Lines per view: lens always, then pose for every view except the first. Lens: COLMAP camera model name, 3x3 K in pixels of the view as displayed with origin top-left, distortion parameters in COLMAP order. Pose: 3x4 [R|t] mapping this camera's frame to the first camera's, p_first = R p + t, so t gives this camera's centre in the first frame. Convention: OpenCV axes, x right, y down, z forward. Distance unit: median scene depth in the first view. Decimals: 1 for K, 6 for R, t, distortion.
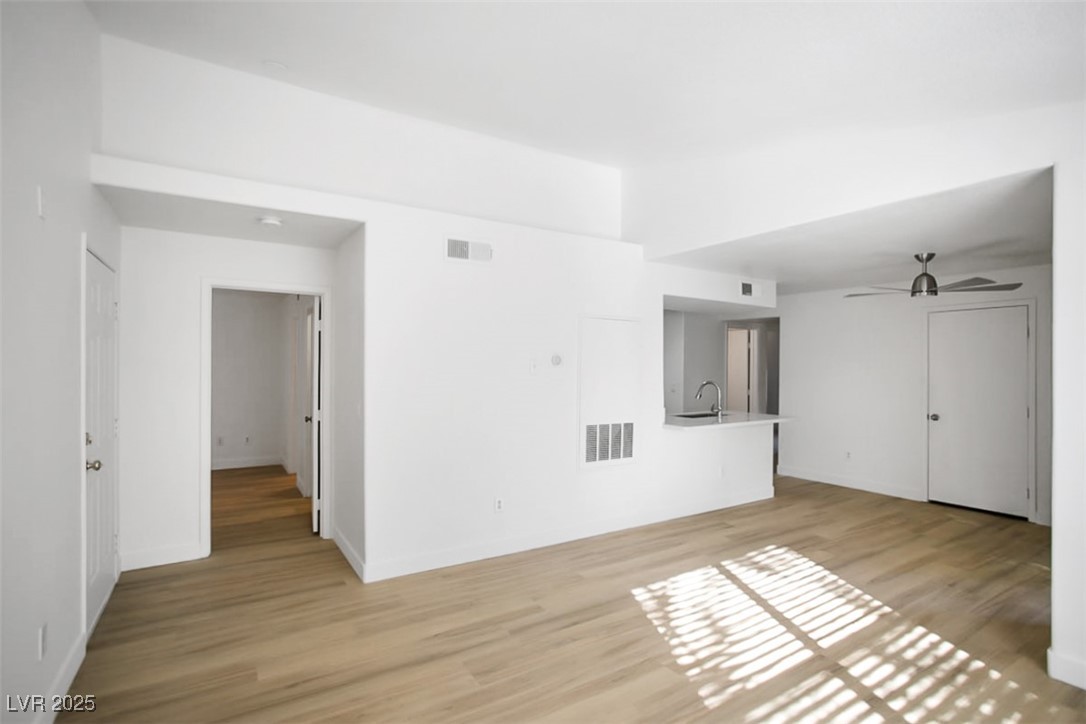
lens RADIAL K [[537.8, 0, 543.0], [0, 537.8, 362.0], [0, 0, 1]] dist [-0.074977, 0.022791]
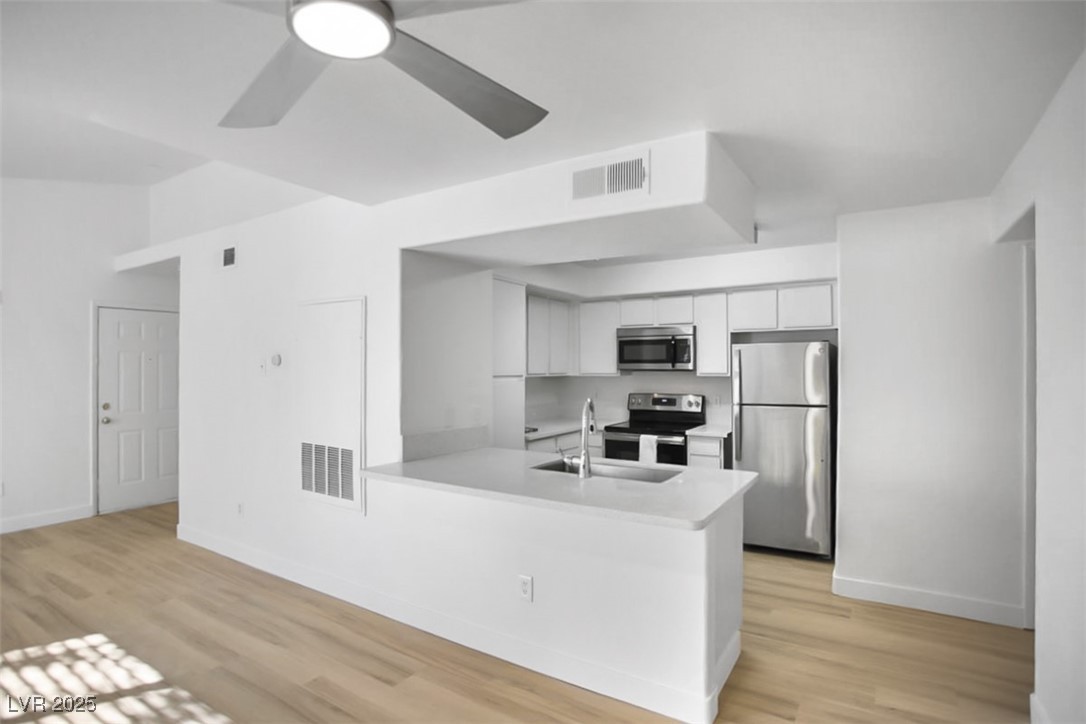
lens RADIAL K [[537.8, 0, 543.0], [0, 537.8, 362.0], [0, 0, 1]] dist [-0.074977, 0.022791]
pose [[0.439096, -0.015109, -0.898313, 0.986956], [0.009649, 0.999880, -0.012101, 0.014000], [0.898388, -0.003354, 0.439189, 1.036133]]
